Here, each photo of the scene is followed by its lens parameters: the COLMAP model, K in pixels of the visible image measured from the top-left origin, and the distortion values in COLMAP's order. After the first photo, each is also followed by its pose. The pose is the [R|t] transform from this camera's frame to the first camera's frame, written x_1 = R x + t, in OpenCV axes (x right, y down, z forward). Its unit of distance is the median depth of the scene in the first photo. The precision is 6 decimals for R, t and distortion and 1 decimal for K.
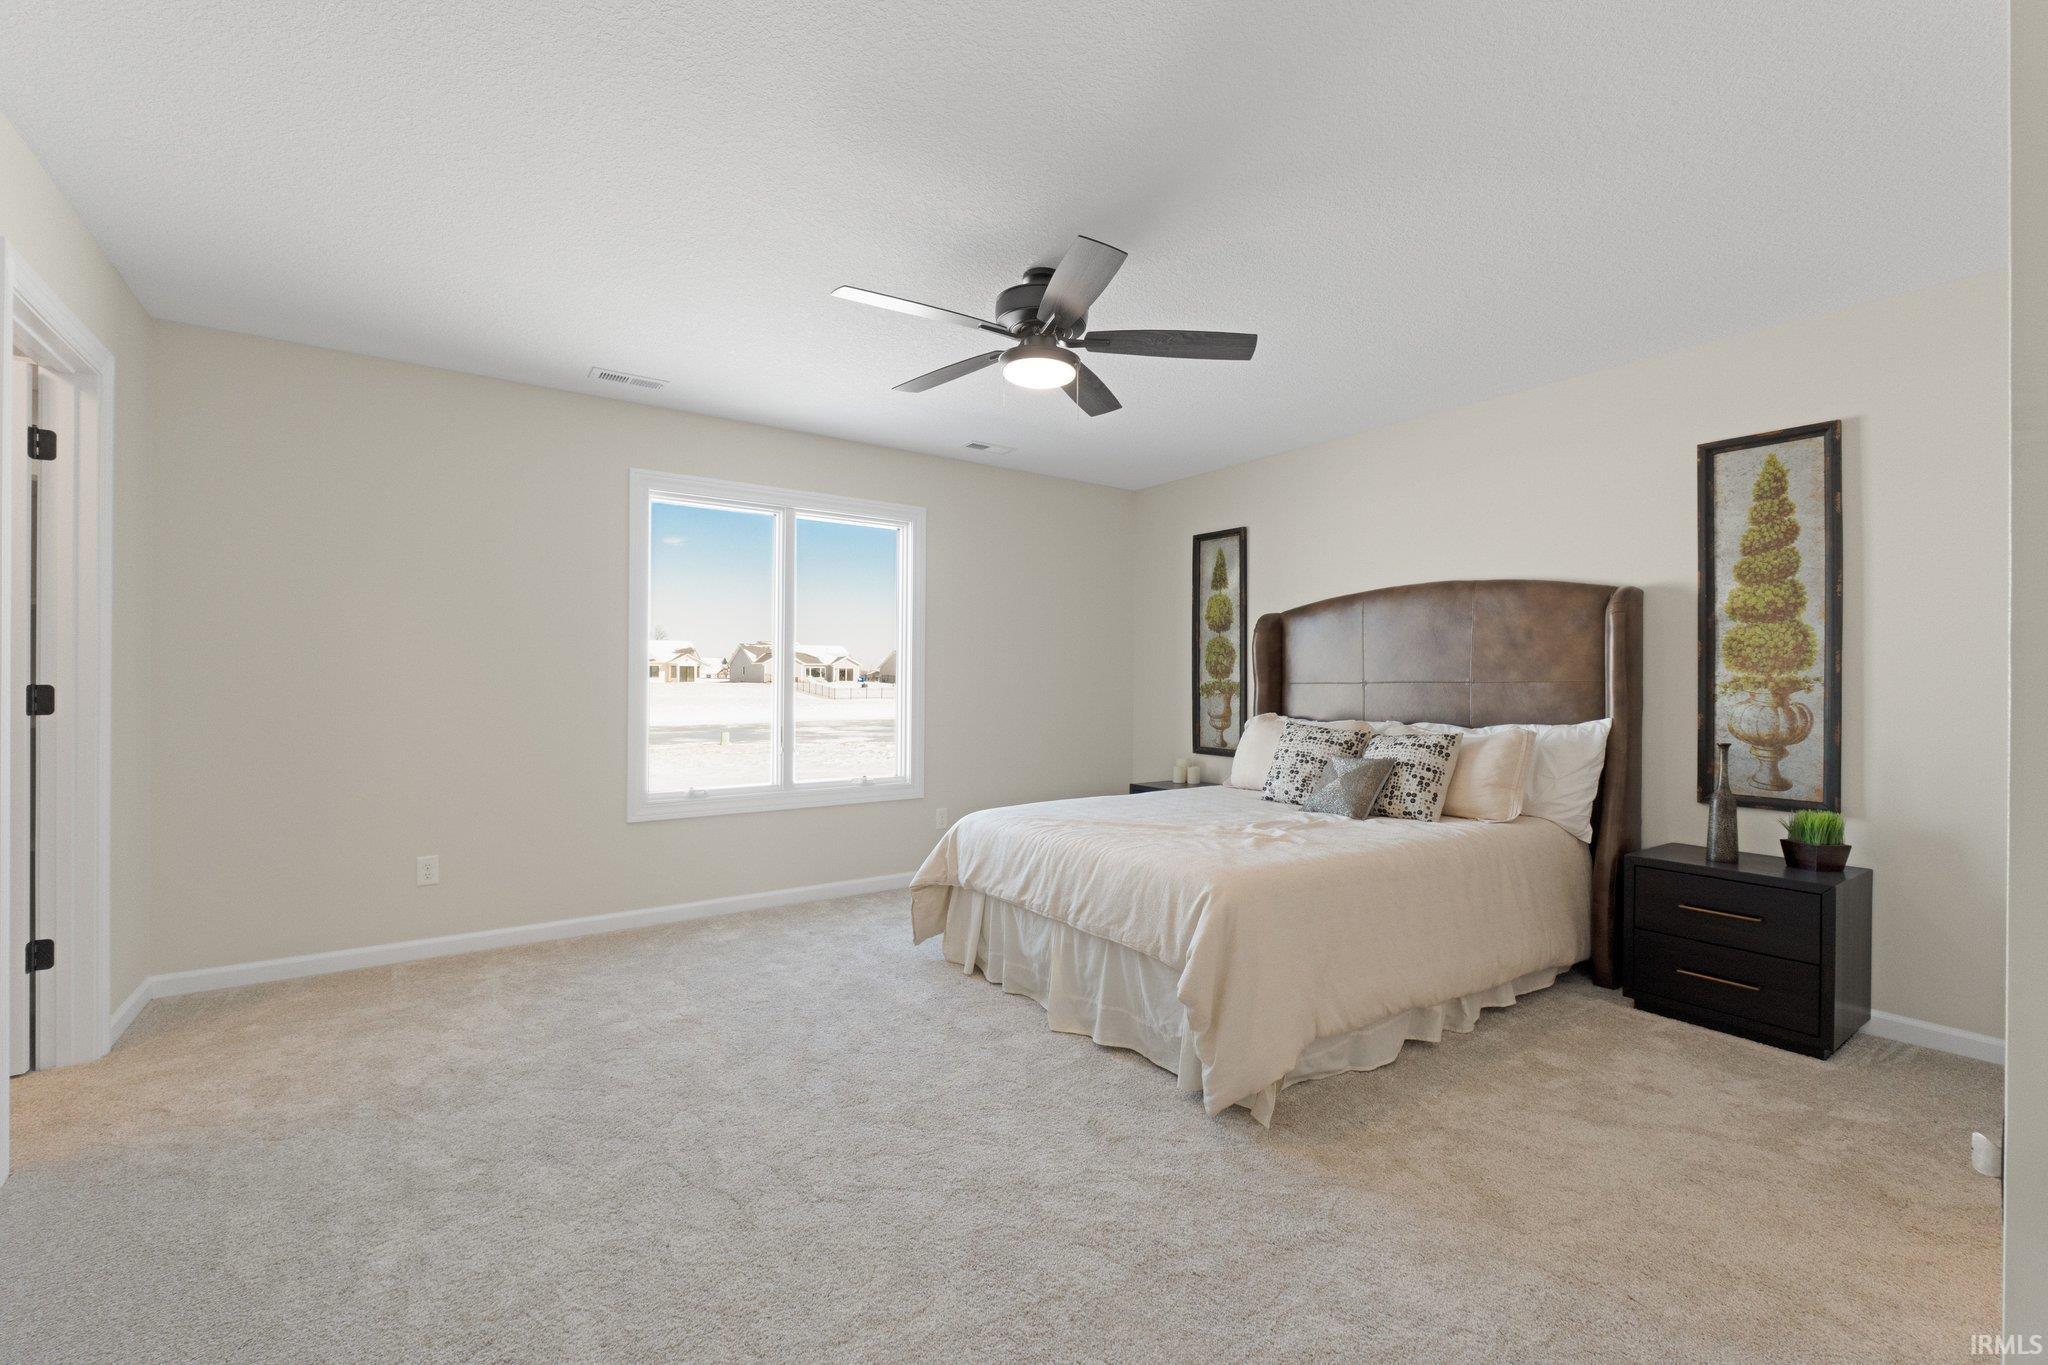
lens RADIAL K [[878.9, 0, 1027.1], [0, 878.9, 679.7], [0, 0, 1]] dist [-0.000332, -0.000162]
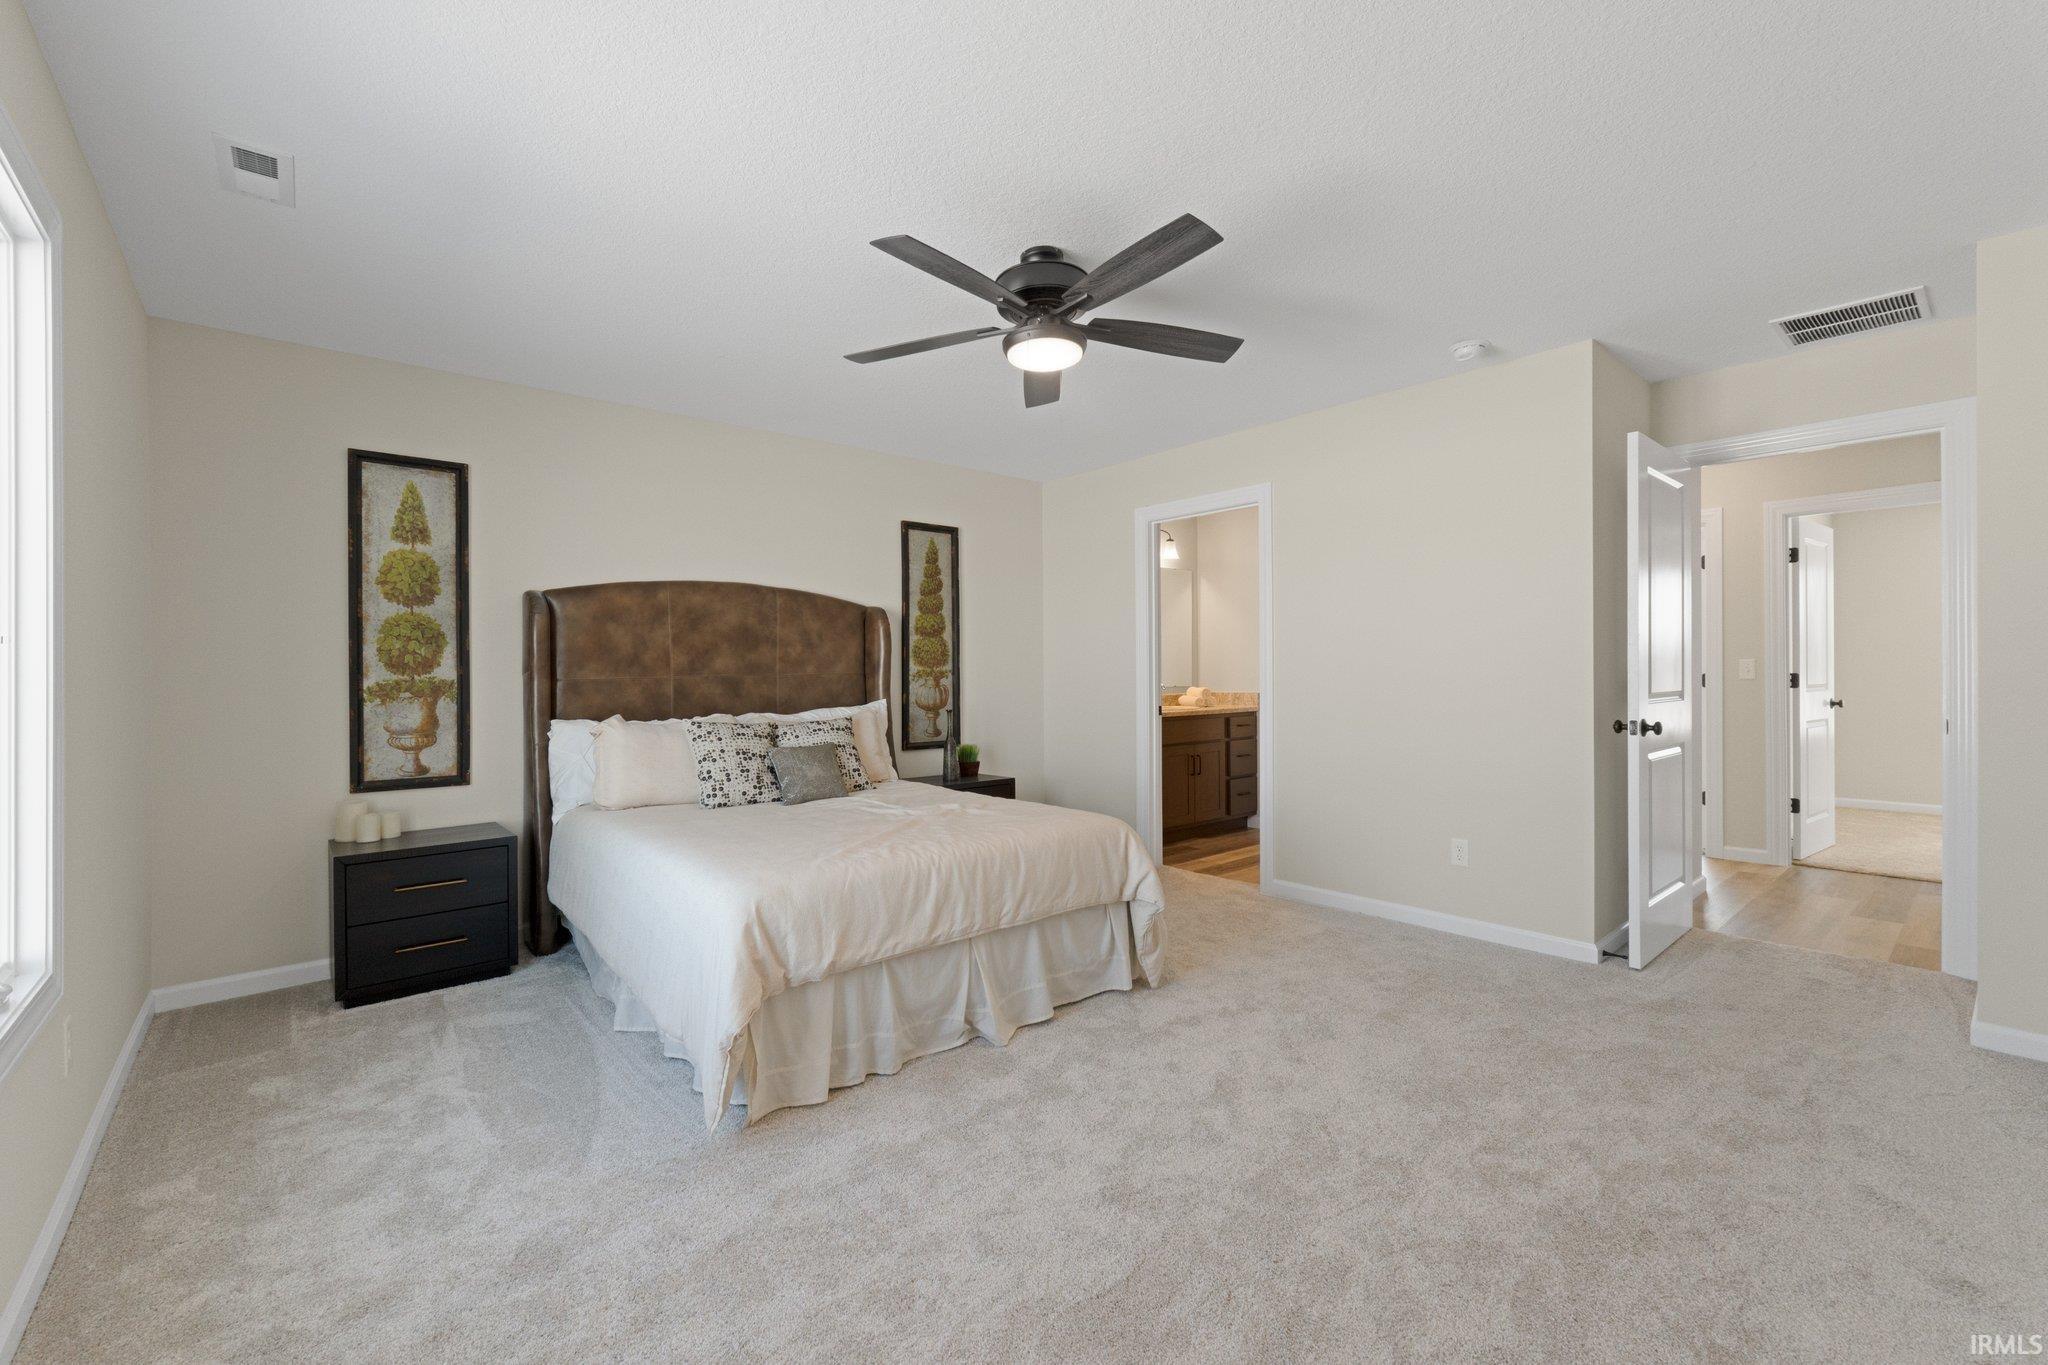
lens RADIAL K [[878.9, 0, 1022.1], [0, 878.9, 674.2], [0, 0, 1]] dist [-0.000332, -0.000162]
pose [[-0.111699, -0.002382, 0.993739, -0.821434], [0.010552, 0.999938, 0.003583, 0.000952], [-0.993686, 0.010886, -0.111667, 0.989608]]
